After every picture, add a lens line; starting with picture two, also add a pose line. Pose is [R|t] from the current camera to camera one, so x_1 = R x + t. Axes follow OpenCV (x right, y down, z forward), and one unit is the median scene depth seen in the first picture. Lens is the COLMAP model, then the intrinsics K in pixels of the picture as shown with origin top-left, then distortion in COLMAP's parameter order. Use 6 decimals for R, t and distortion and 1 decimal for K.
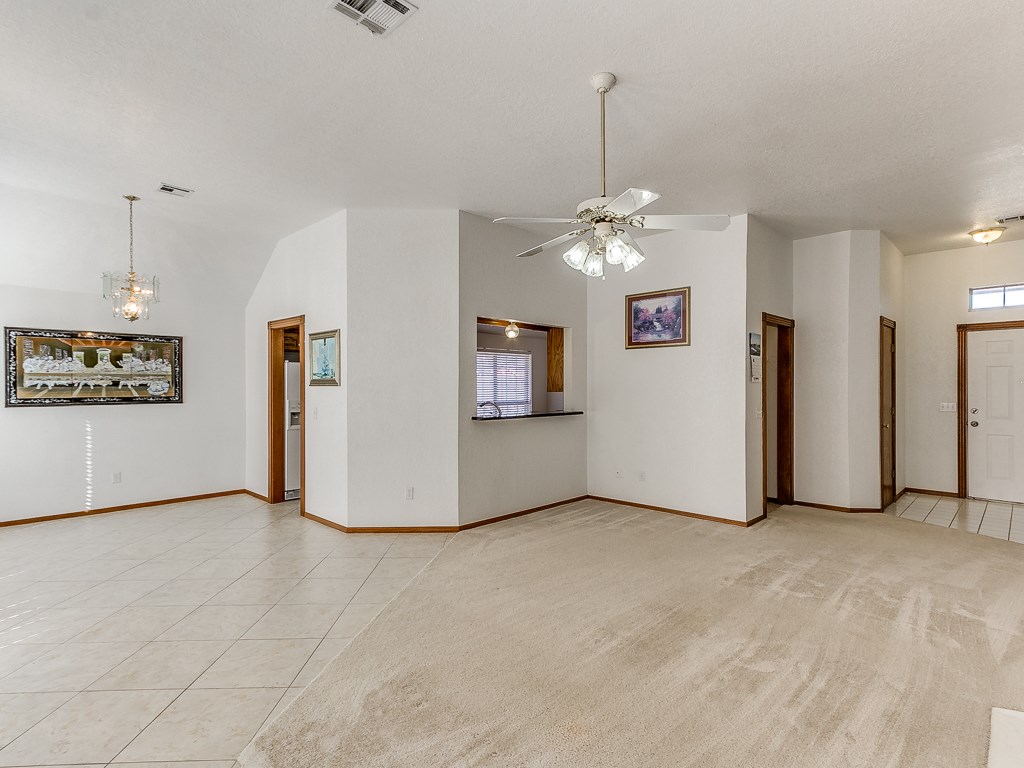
lens RADIAL K [[534.4, 0, 512.0], [0, 534.4, 384.0], [0, 0, 1]] dist [0.001097, 0.001507]
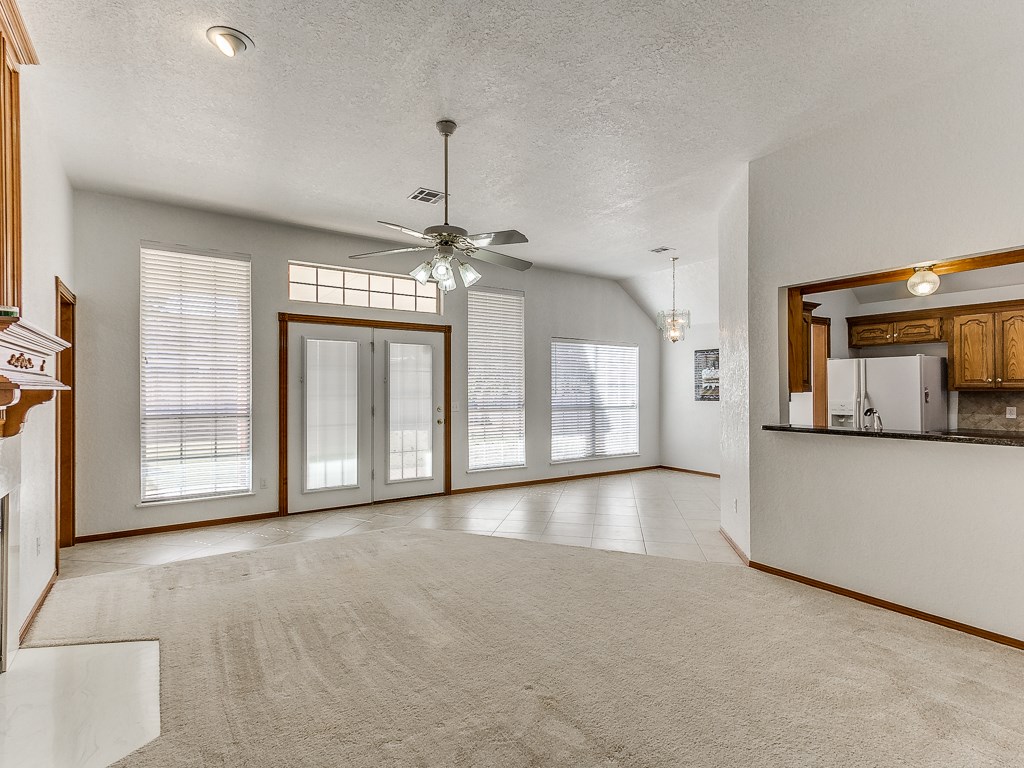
lens RADIAL K [[534.4, 0, 512.0], [0, 534.4, 384.0], [0, 0, 1]] dist [0.001097, 0.001507]
pose [[-0.215437, -0.012297, -0.976440, 0.720912], [0.011610, 0.999818, -0.015153, 0.011403], [0.976449, -0.014601, -0.215255, 0.793419]]
